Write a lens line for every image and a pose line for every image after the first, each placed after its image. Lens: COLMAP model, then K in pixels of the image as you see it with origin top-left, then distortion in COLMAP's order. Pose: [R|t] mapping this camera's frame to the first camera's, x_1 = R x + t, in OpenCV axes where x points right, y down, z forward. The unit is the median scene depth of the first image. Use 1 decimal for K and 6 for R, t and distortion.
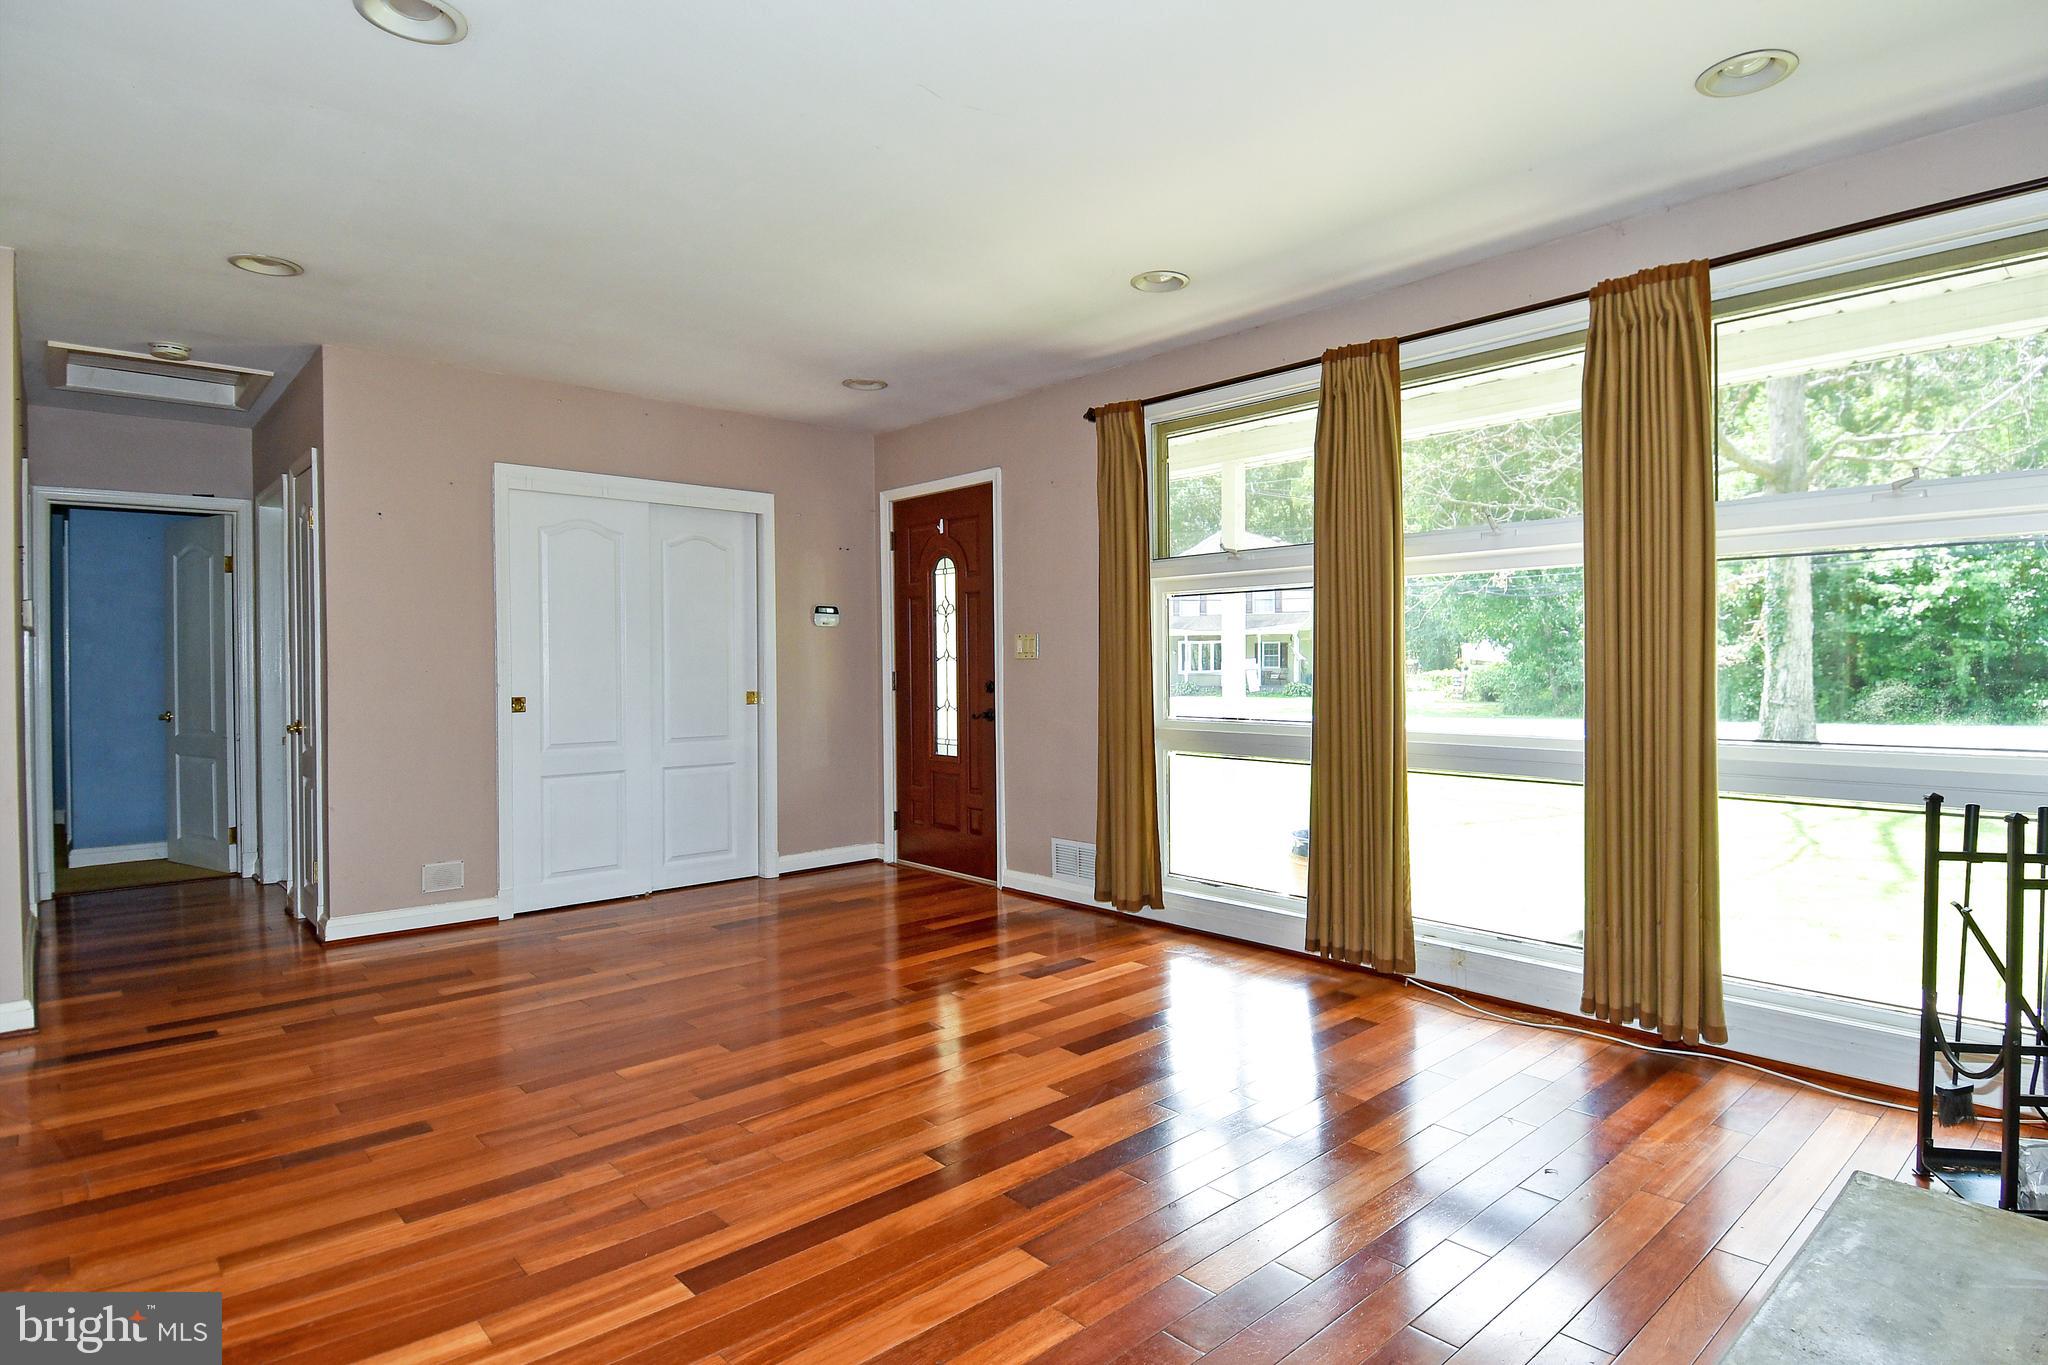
lens RADIAL K [[1082.3, 0, 1067.8], [0, 1082.3, 693.8], [0, 0, 1]] dist [0.034473, -0.054981]
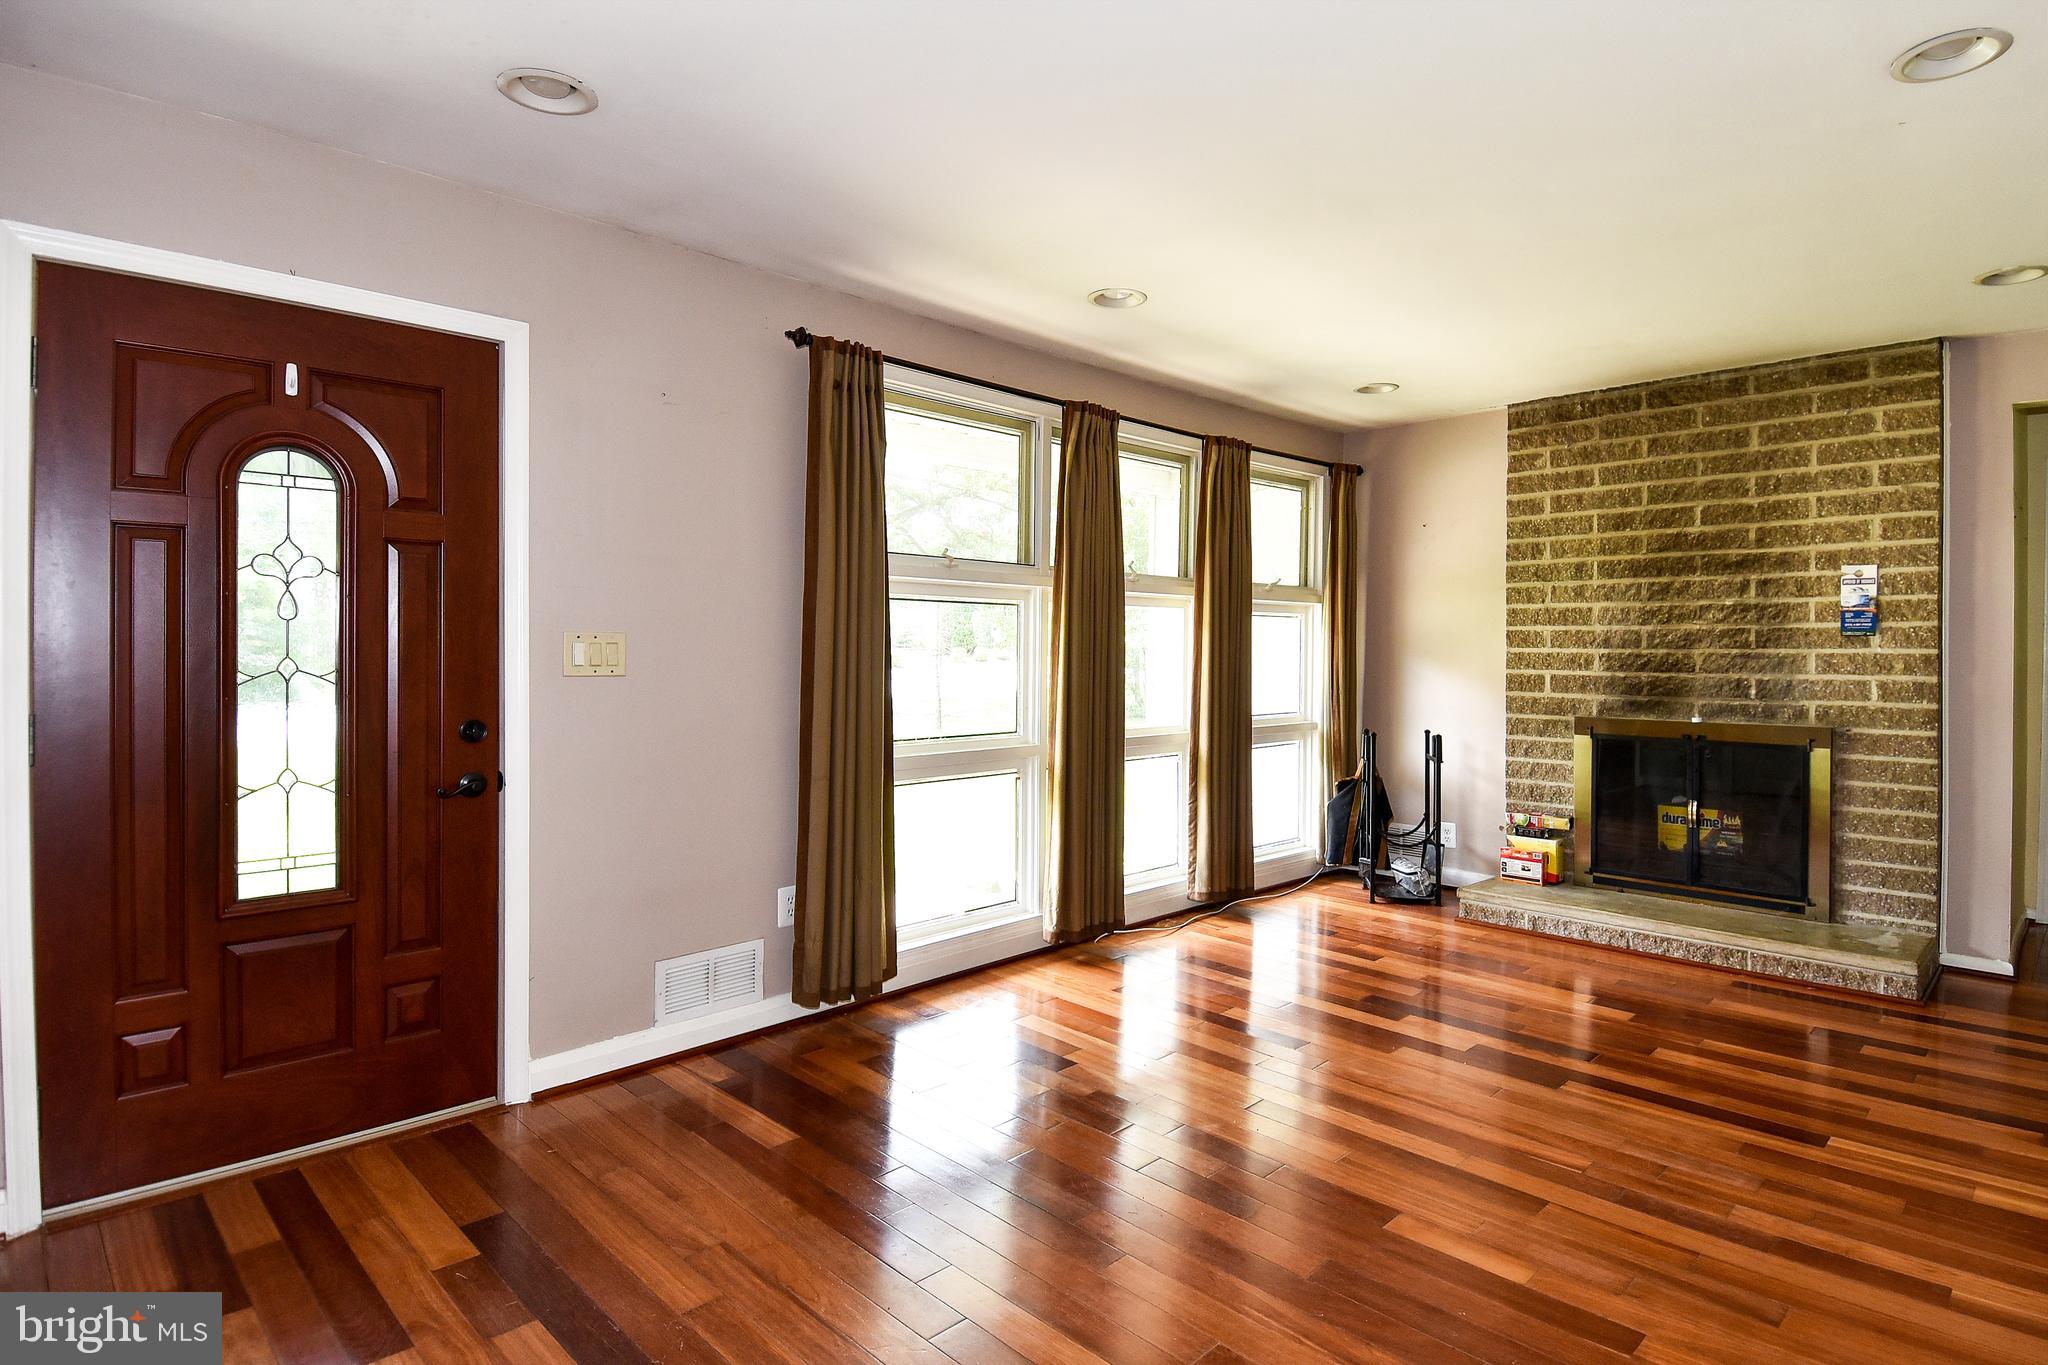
lens RADIAL K [[1082.3, 0, 1067.8], [0, 1082.3, 693.8], [0, 0, 1]] dist [0.034473, -0.054981]
pose [[-0.046186, -0.034978, 0.998320, -1.014568], [0.022285, 0.999102, 0.036036, -0.060851], [-0.998684, 0.023912, -0.045365, 1.228770]]
